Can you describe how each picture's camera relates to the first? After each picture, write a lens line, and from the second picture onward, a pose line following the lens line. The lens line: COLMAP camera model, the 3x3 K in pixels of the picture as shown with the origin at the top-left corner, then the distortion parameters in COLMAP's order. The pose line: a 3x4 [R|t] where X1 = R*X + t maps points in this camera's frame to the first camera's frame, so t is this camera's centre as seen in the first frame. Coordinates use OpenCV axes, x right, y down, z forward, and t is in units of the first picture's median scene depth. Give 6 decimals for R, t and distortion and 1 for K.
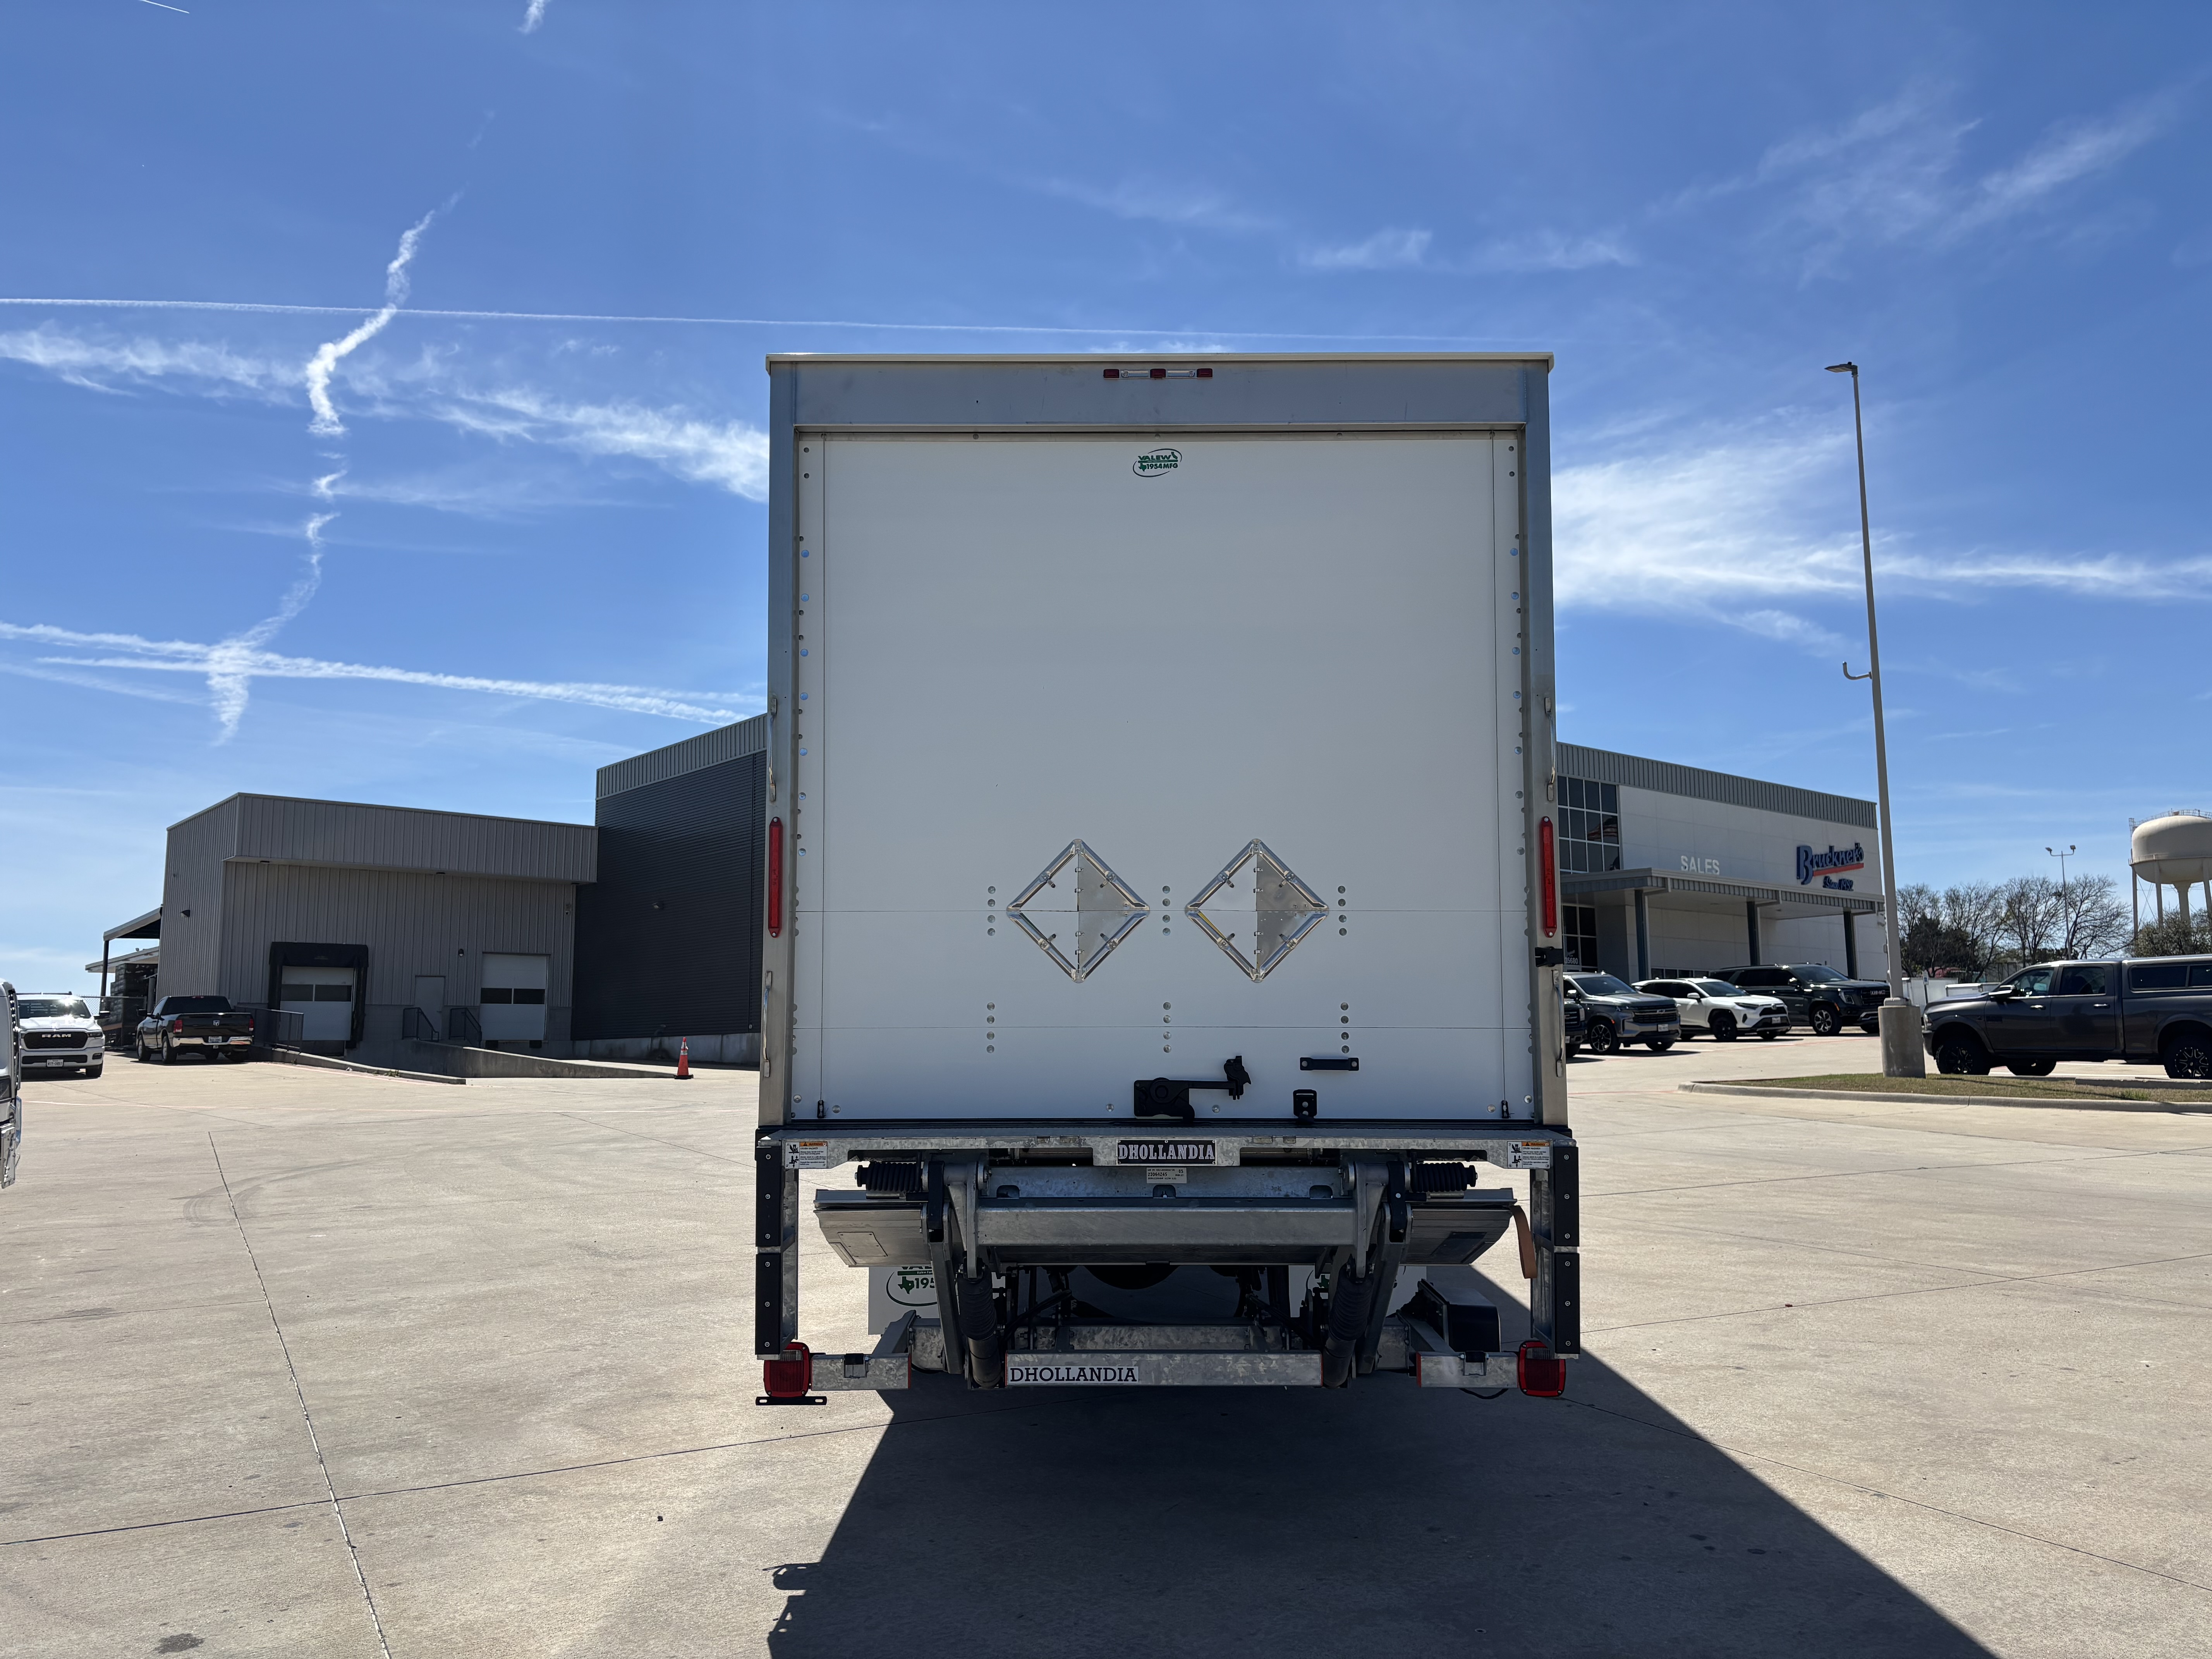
lens RADIAL K [[1628.8, 0, 1106.0], [0, 1628.8, 829.5], [0, 0, 1]] dist [0.067212, -0.002110]
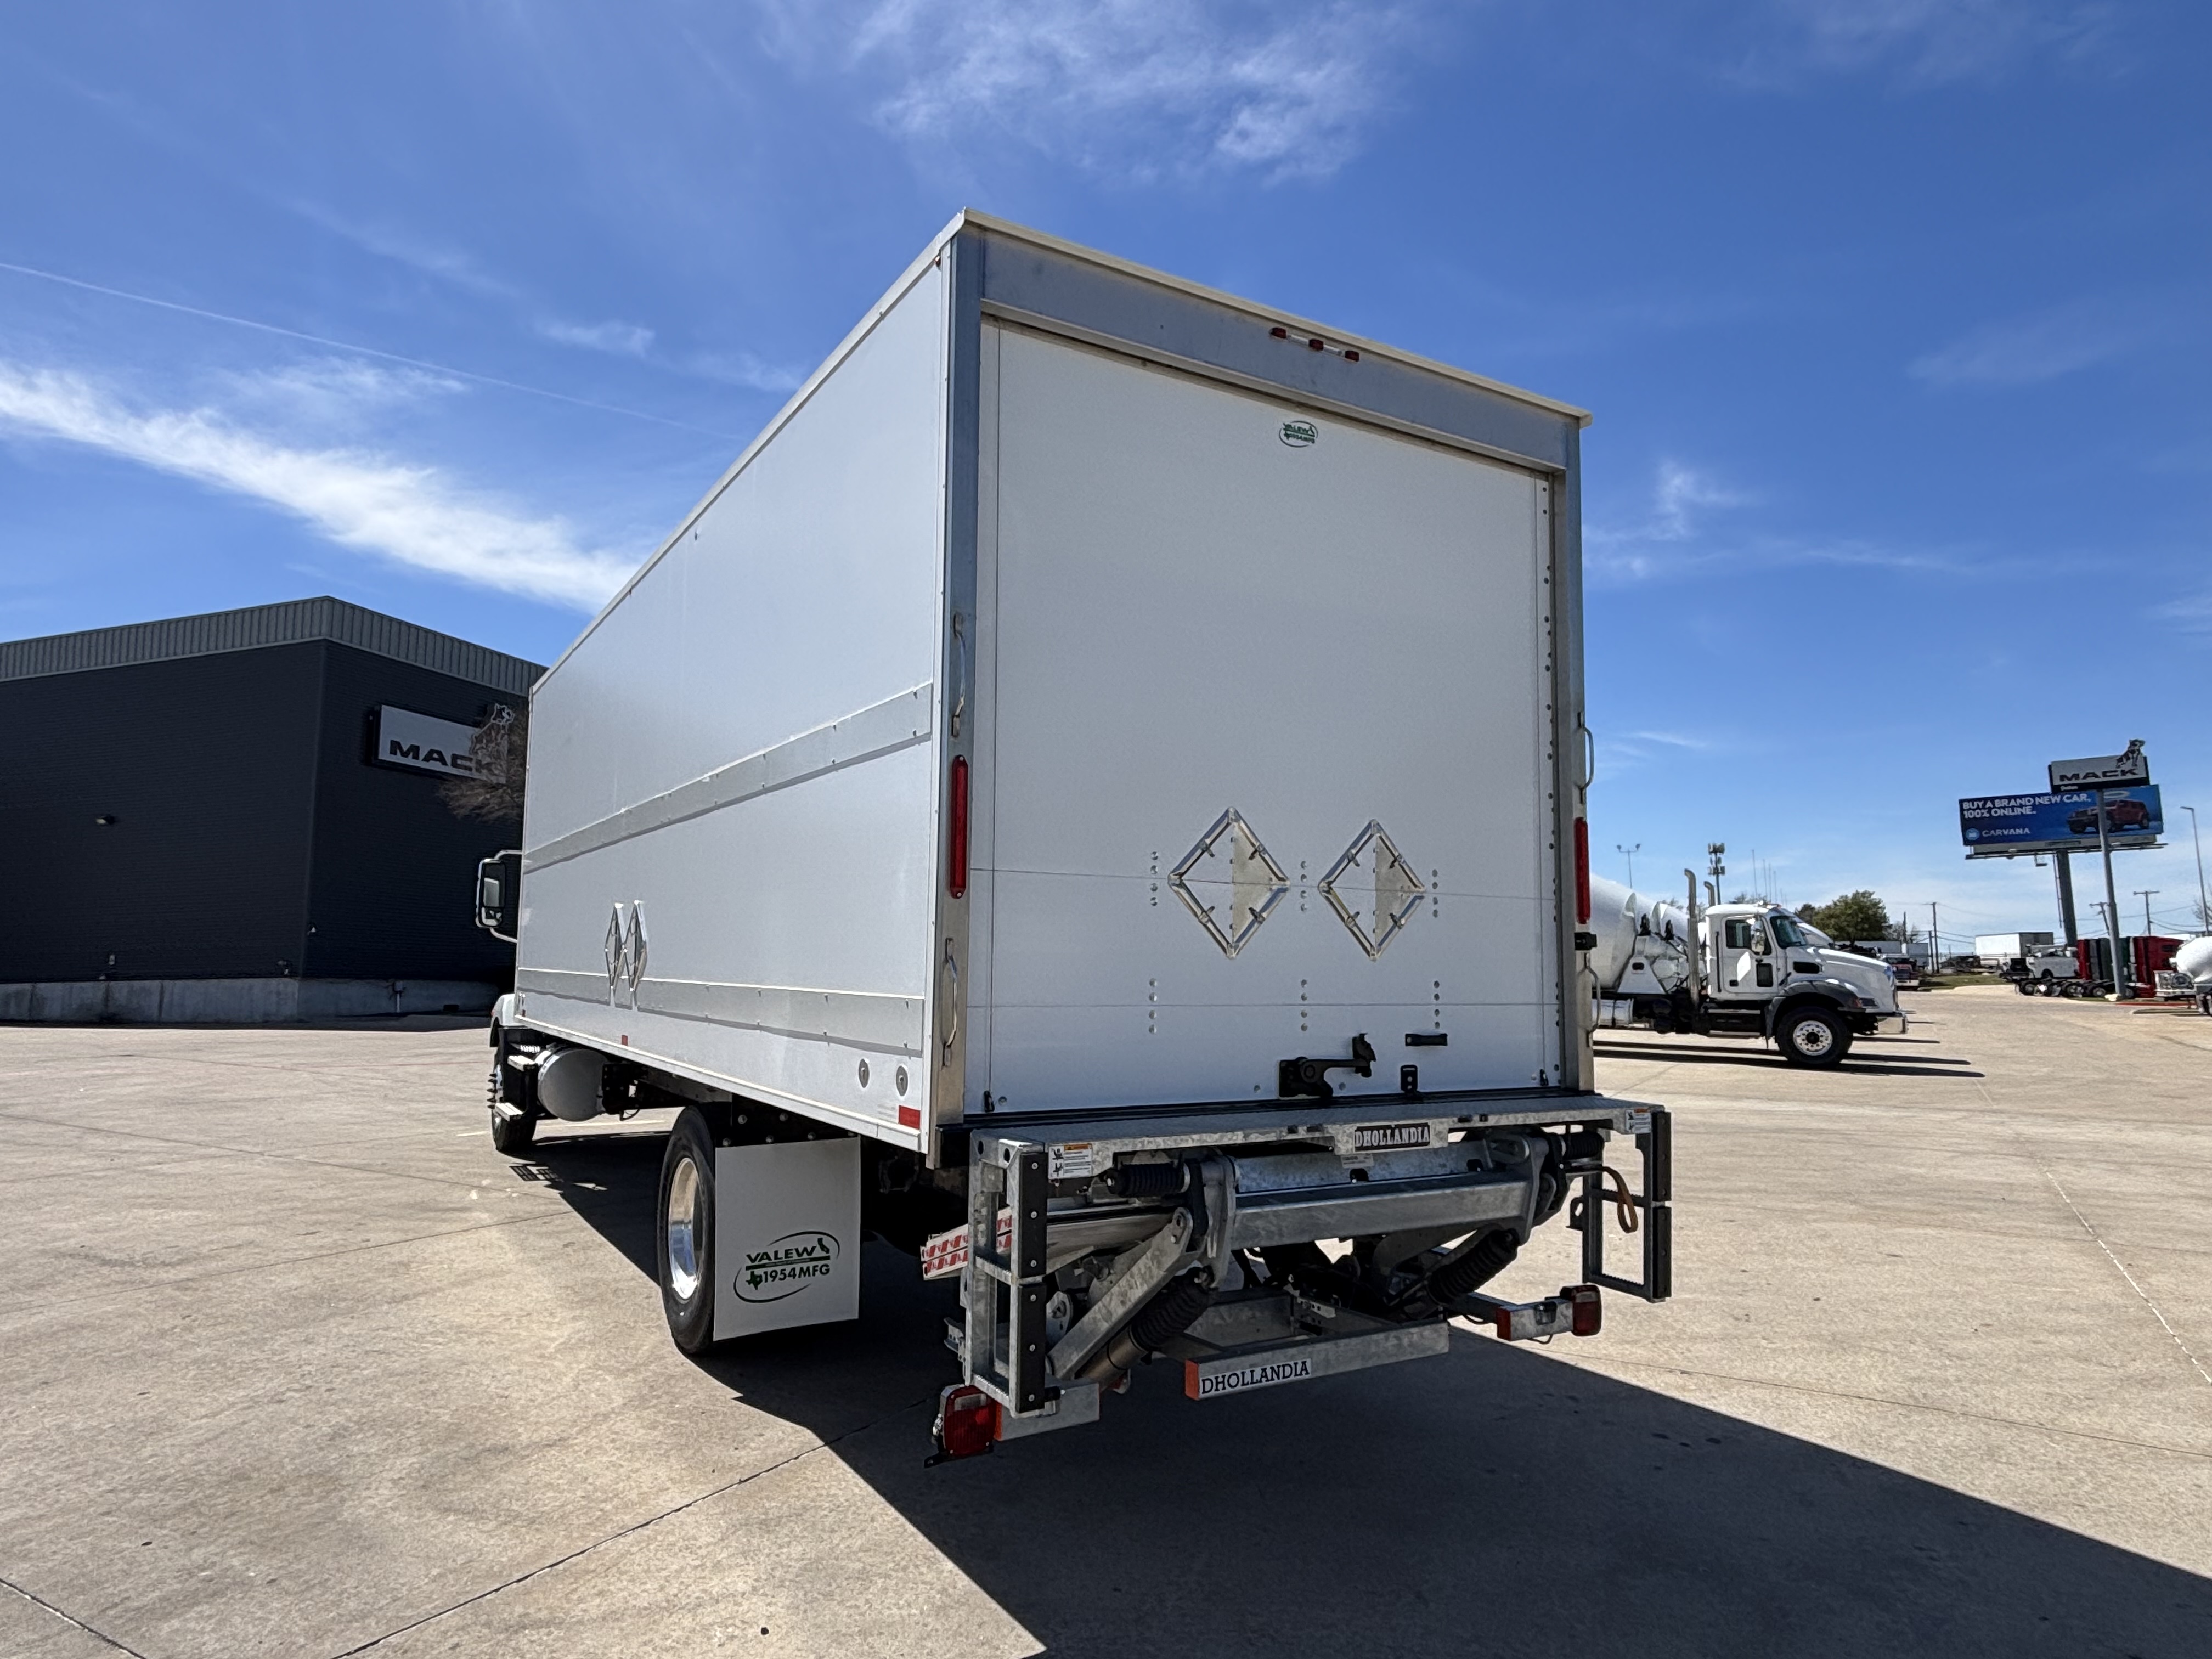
lens RADIAL K [[1320.4, 0, 1073.9], [0, 1320.4, 817.7], [0, 0, 1]] dist [0.045393, -0.080059]
pose [[0.861218, 0.068766, 0.503562, -0.509888], [-0.067405, 0.997506, -0.020939, 0.036019], [-0.503746, -0.015909, 0.863706, 0.398494]]
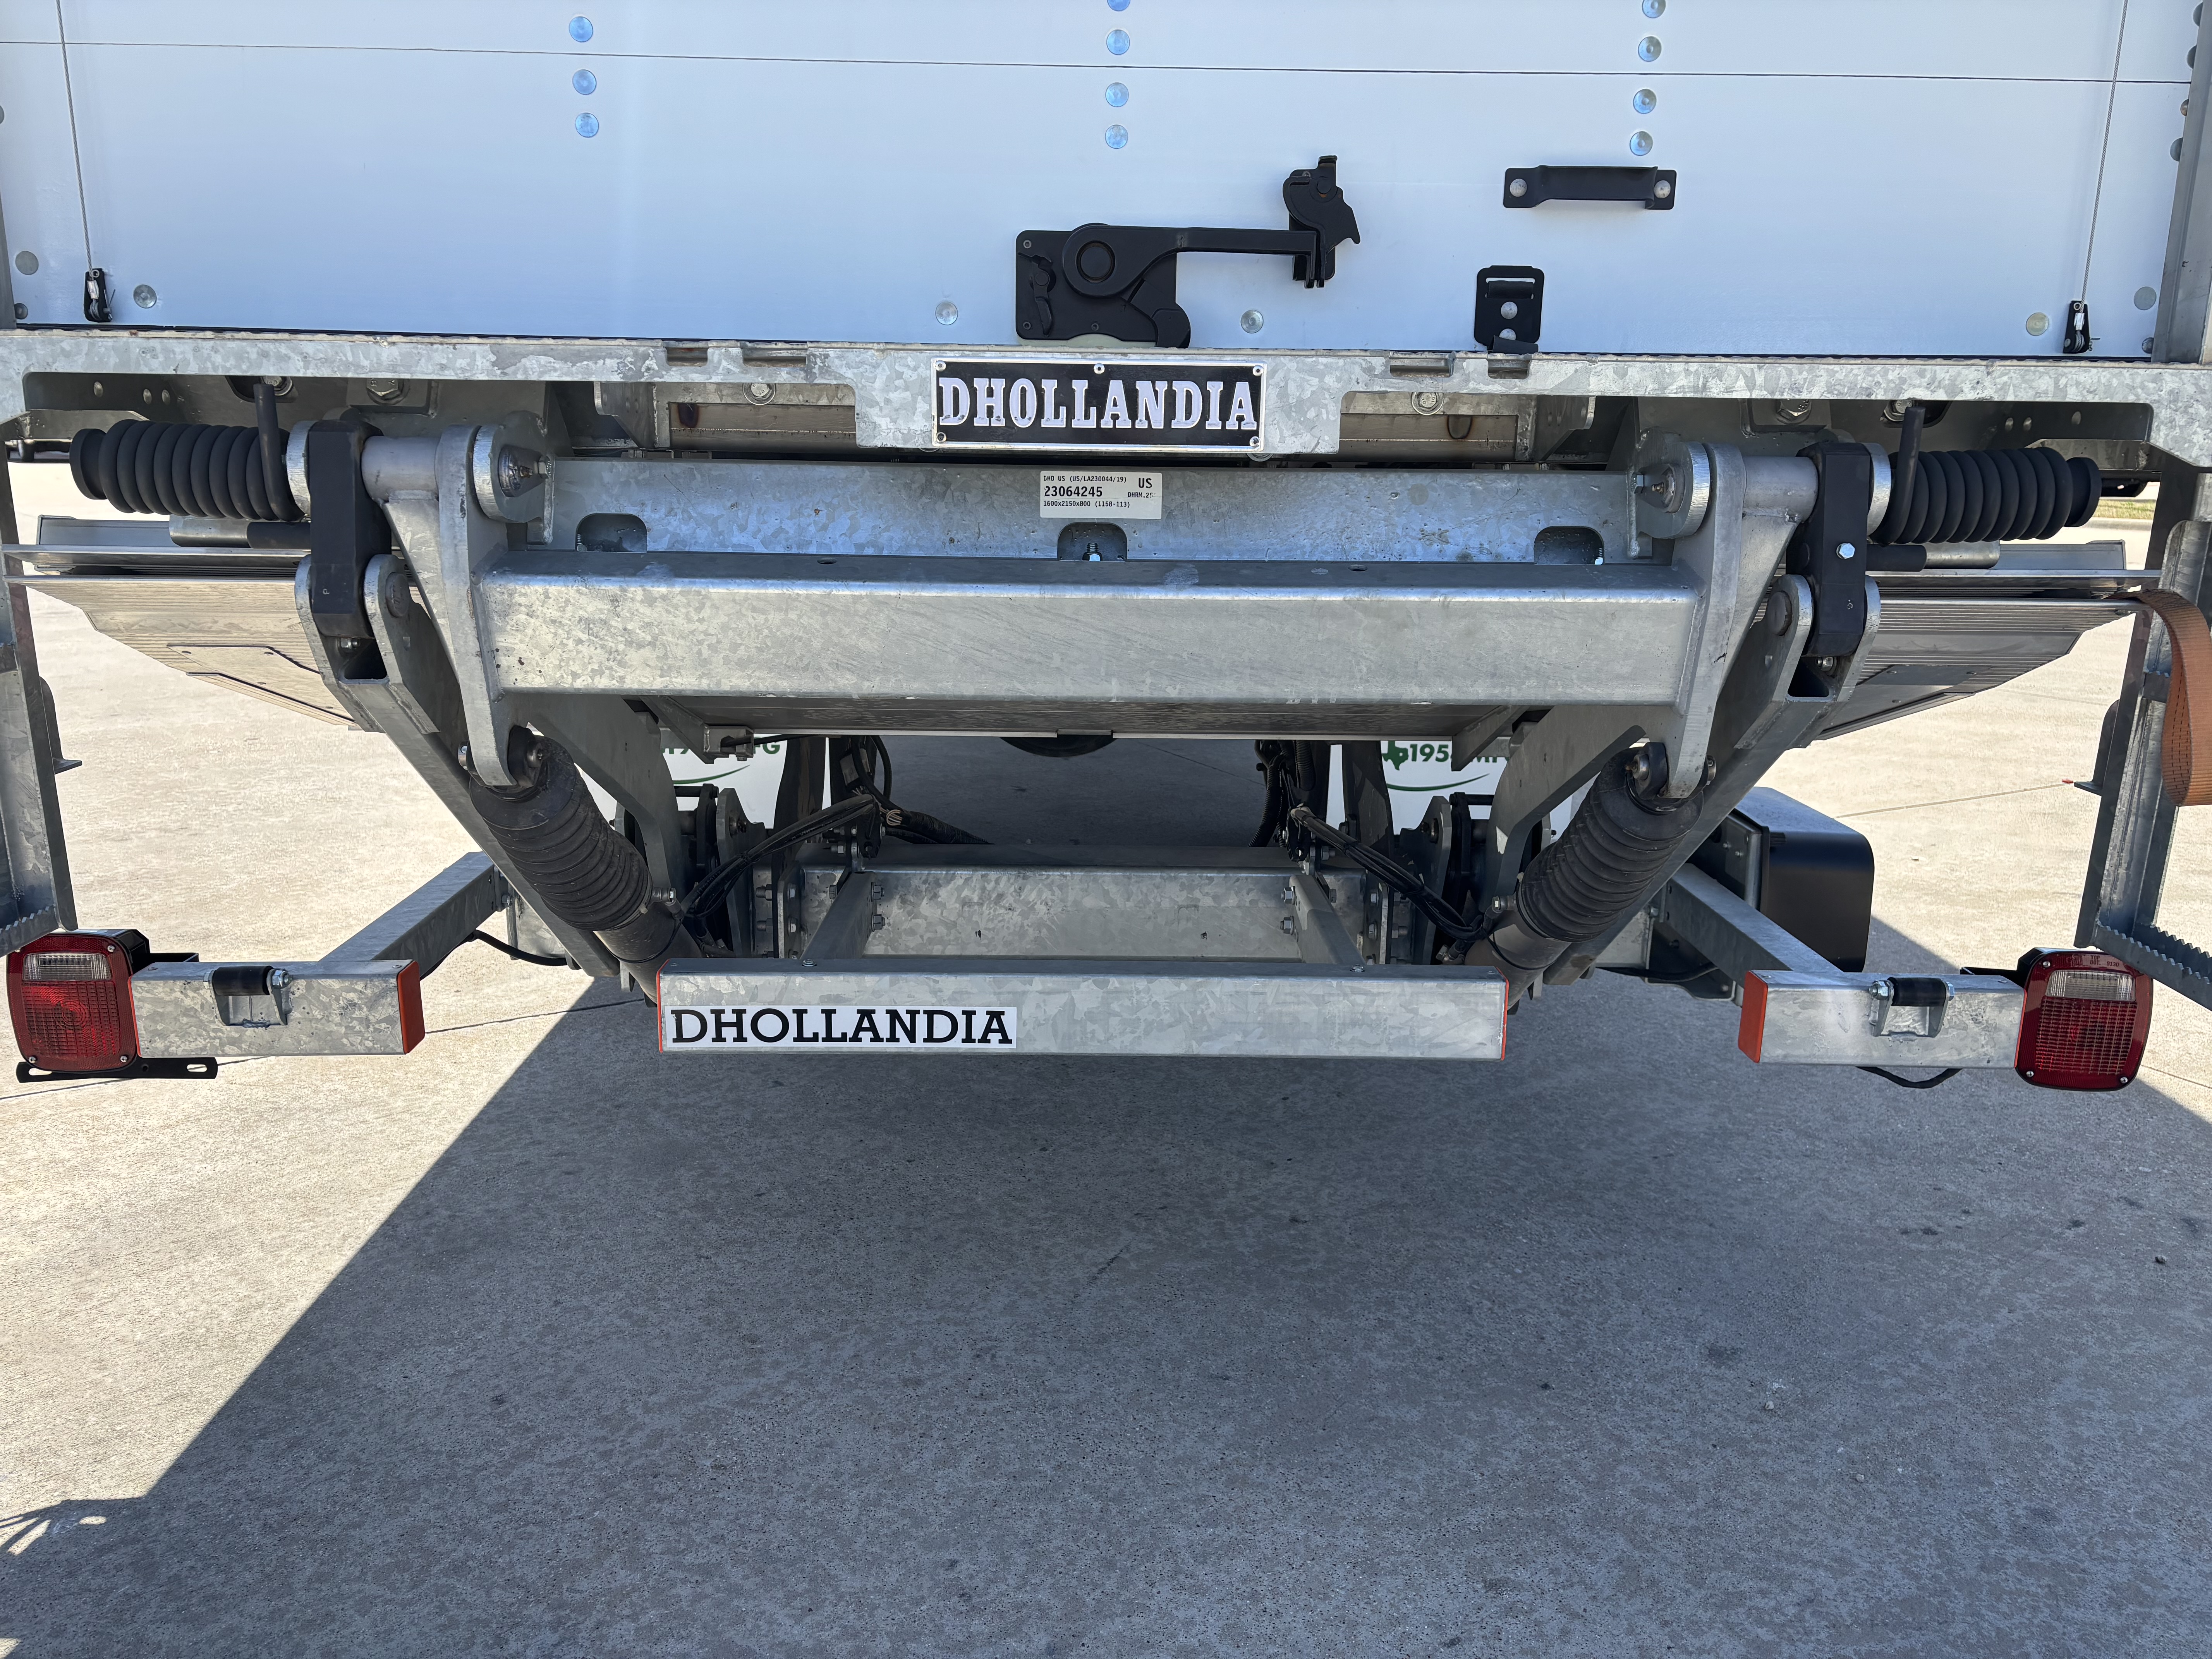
lens RADIAL K [[1684.2, 0, 1106.0], [0, 1684.2, 829.5], [0, 0, 1]] dist [0.013257, -0.003372]
pose [[0.999668, 0.012308, 0.022640, 0.030699], [-0.019112, 0.943426, 0.331031, 0.160346], [-0.017285, -0.331354, 0.943348, 0.647053]]
